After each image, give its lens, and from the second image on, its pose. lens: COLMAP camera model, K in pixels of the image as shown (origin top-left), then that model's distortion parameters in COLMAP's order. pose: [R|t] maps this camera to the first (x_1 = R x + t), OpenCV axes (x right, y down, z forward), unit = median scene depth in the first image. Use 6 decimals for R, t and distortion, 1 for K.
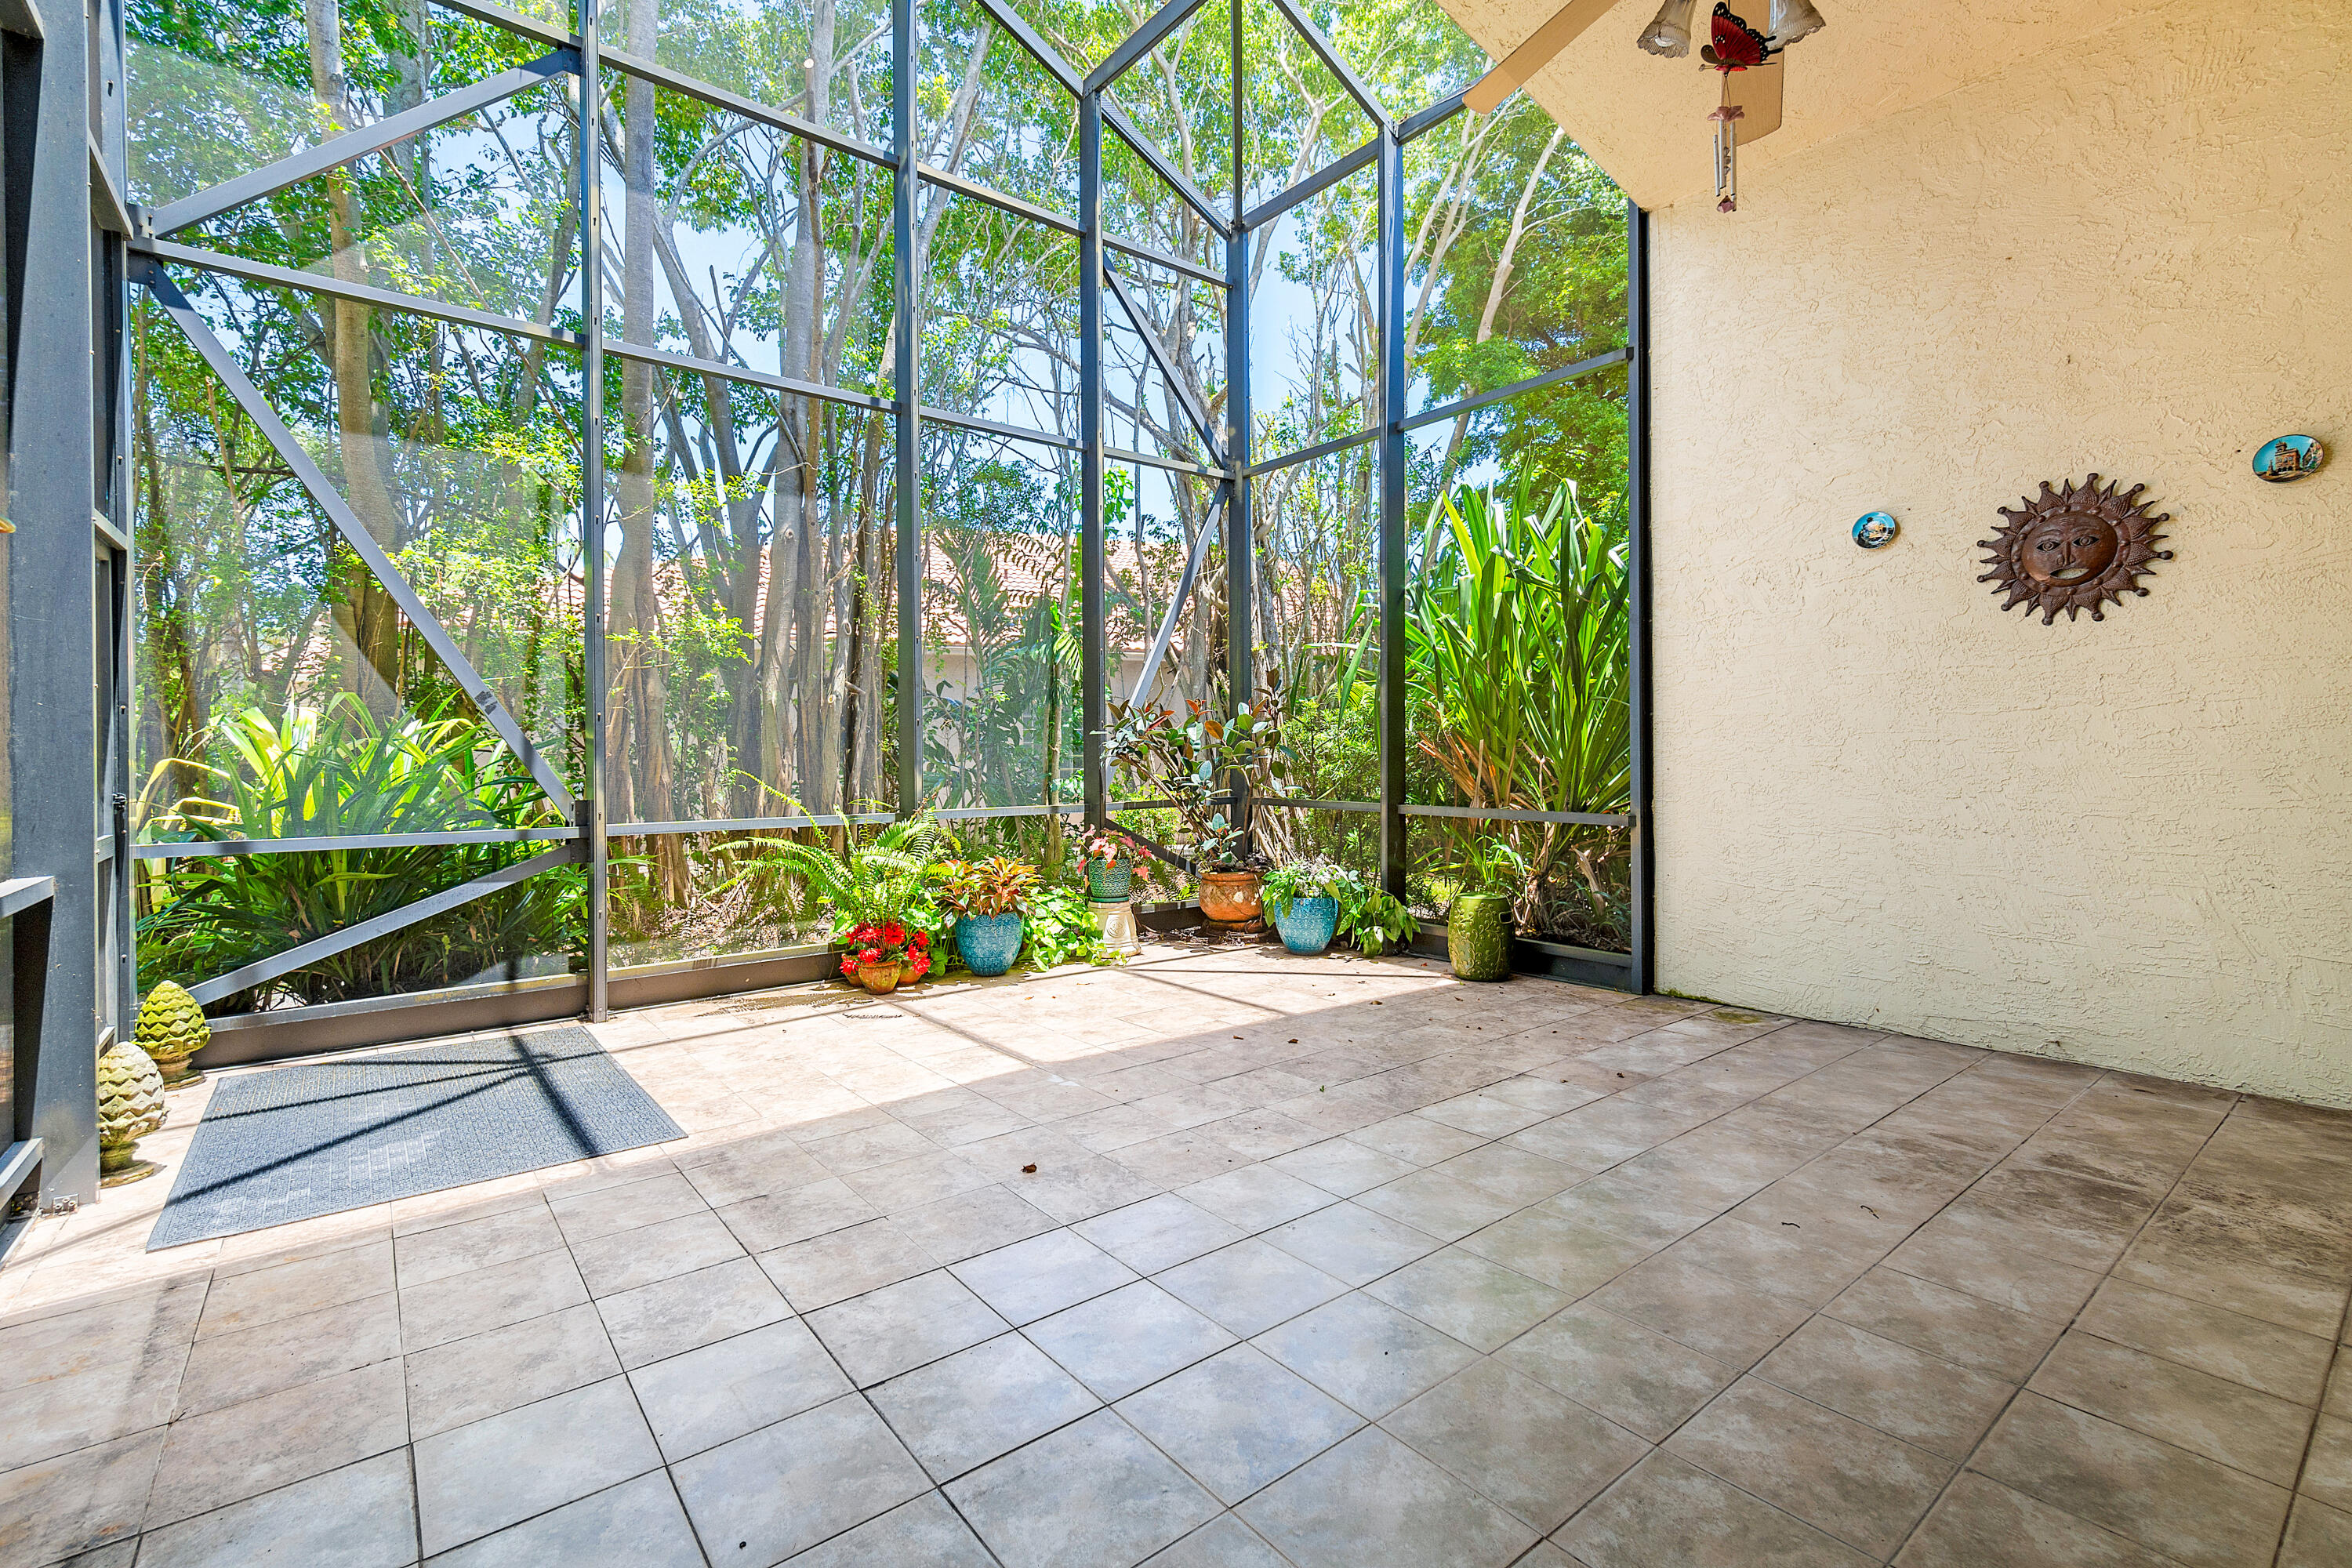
lens RADIAL K [[1039.7, 0, 1172.0], [0, 1039.7, 753.6], [0, 0, 1]] dist [-0.000749, 0.000958]
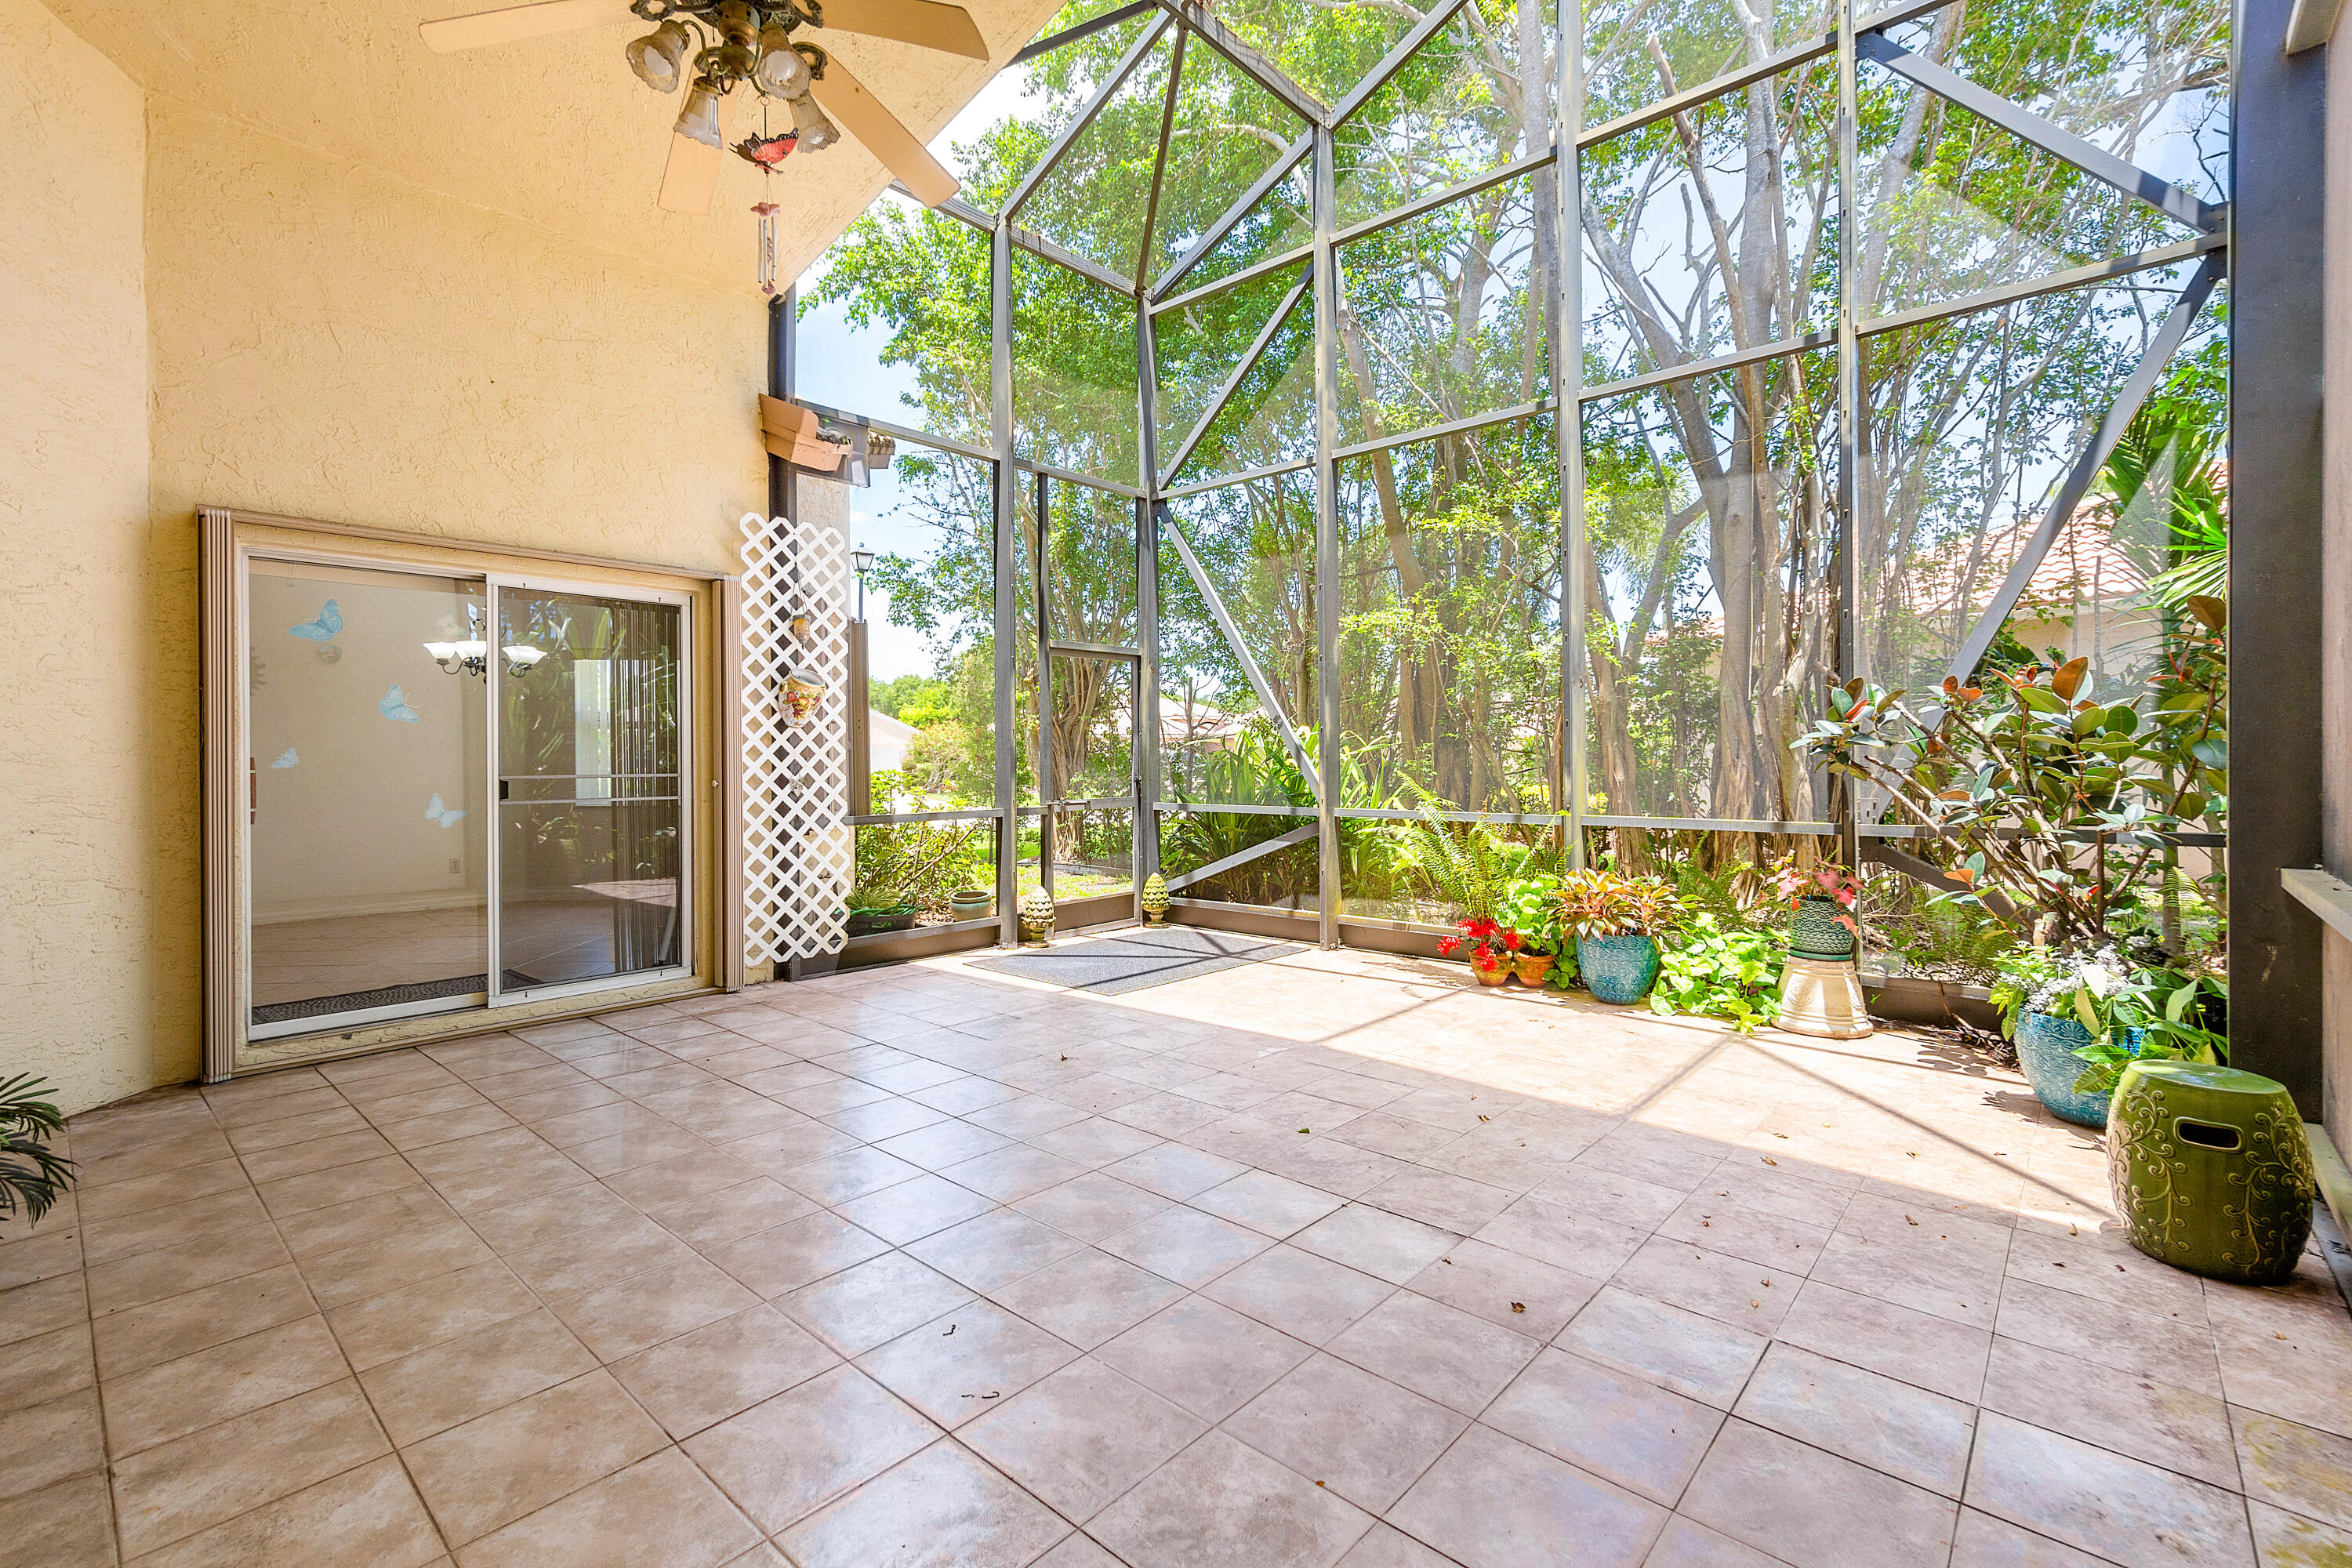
lens RADIAL K [[1039.7, 0, 1172.0], [0, 1039.7, 753.6], [0, 0, 1]] dist [-0.000749, 0.000958]
pose [[0.172122, 0.004499, -0.985065, 1.072466], [0.004530, 0.999975, 0.005359, -0.018635], [0.985065, -0.005385, 0.172098, 0.756327]]
